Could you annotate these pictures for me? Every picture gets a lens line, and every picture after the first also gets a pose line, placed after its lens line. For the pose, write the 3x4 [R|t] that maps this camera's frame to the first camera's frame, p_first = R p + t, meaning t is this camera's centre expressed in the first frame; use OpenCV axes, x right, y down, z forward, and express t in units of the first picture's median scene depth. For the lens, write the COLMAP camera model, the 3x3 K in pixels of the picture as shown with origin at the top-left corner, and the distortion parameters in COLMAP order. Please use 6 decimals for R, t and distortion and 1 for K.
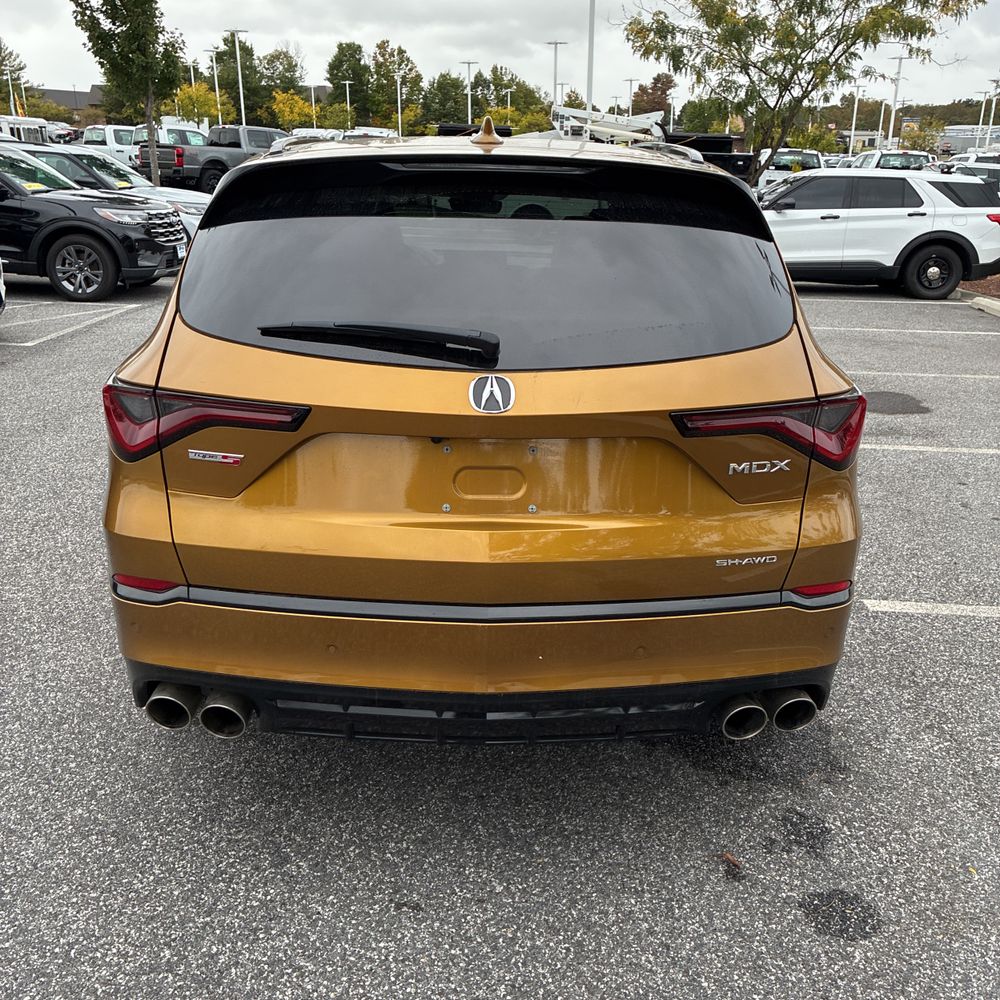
lens RADIAL K [[998.7, 0, 501.7], [0, 998.7, 502.0], [0, 0, 1]] dist [0.014396, 0.000000]
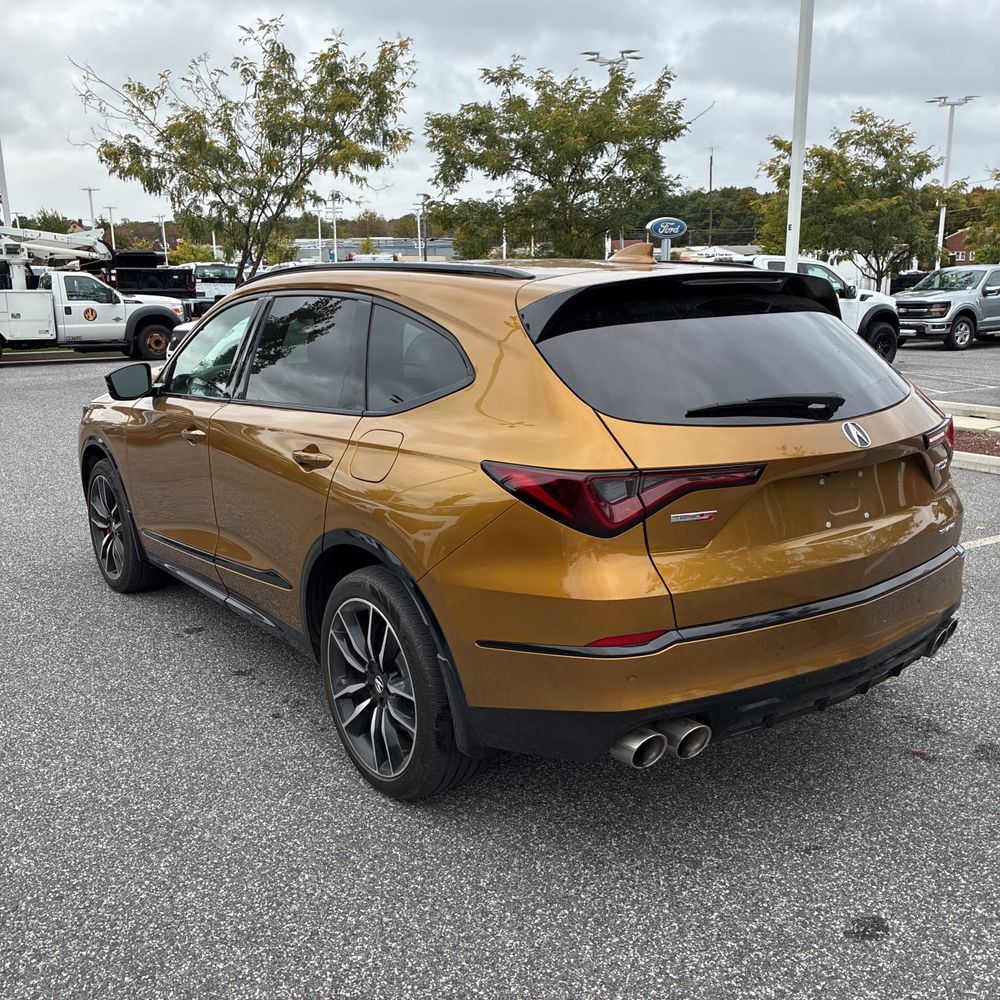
lens RADIAL K [[998.7, 0, 481.3], [0, 998.7, 502.1], [0, 0, 1]] dist [0.014396, 0.000000]
pose [[0.824882, -0.156725, 0.543145, -0.160084], [0.211733, 0.976517, -0.039787, -0.009426], [-0.524155, 0.147822, 0.838695, 0.014122]]
